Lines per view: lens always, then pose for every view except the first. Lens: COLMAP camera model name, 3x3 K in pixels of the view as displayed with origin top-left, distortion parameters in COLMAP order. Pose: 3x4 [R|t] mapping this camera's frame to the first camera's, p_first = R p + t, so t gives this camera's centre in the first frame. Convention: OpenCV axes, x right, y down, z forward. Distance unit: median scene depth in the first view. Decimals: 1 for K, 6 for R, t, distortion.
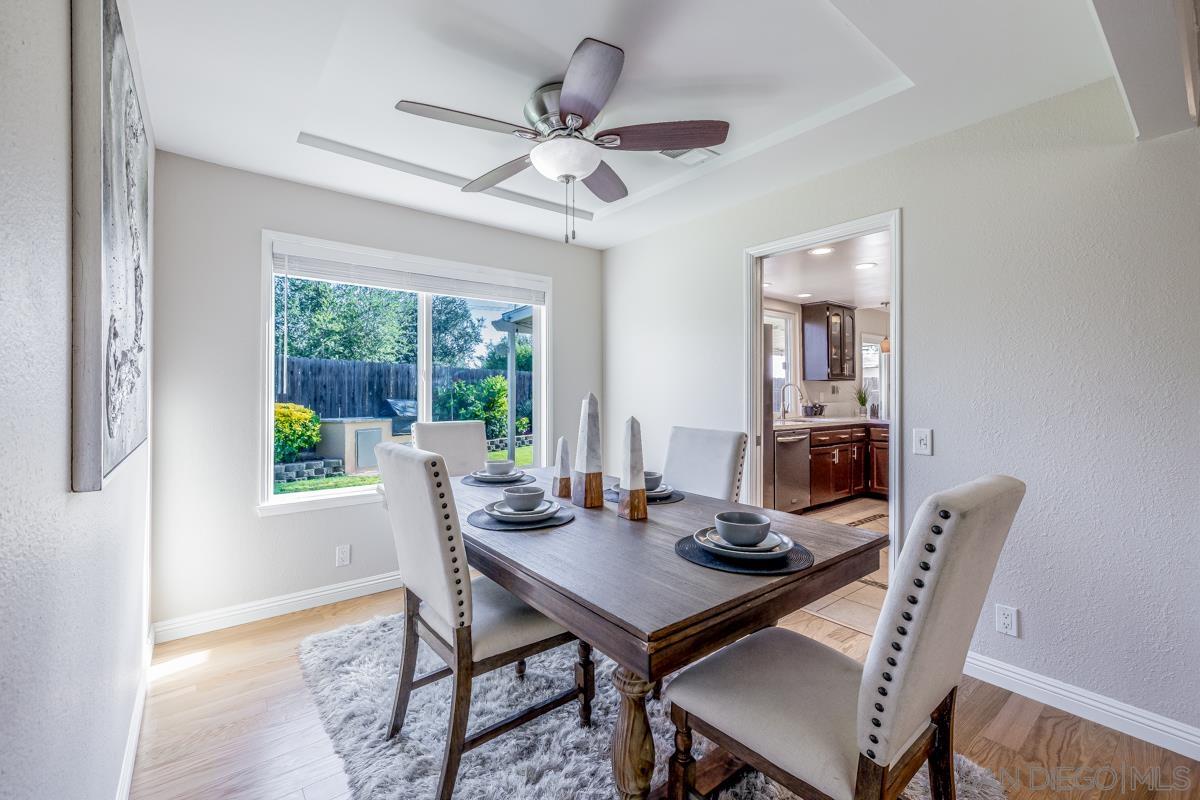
lens RADIAL K [[507.4, 0, 591.7], [0, 507.4, 396.4], [0, 0, 1]] dist [0.001838, 0.000071]
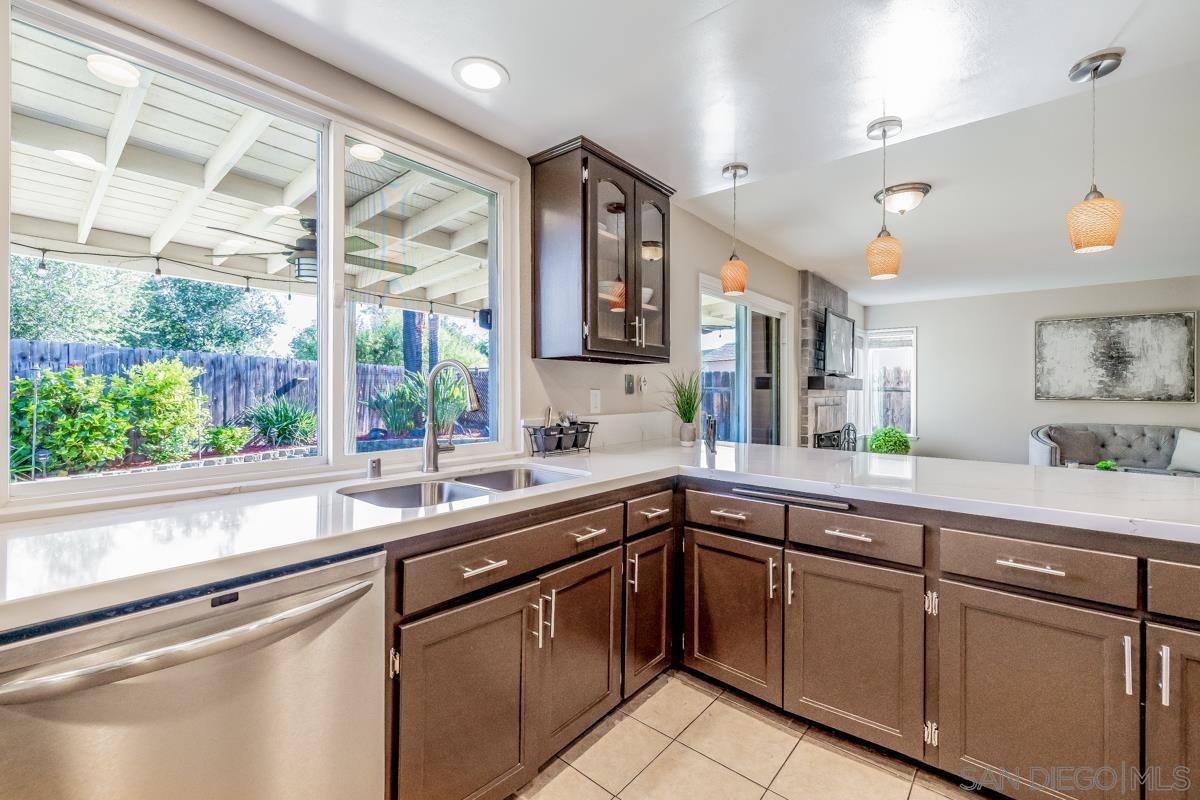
lens RADIAL K [[507.4, 0, 602.8], [0, 507.4, 396.2], [0, 0, 1]] dist [0.001838, 0.000071]
pose [[0.979843, 0.002003, 0.199760, 0.386952], [-0.003047, 0.999983, 0.004916, -0.004943], [-0.199747, -0.005426, 0.979833, 0.610047]]
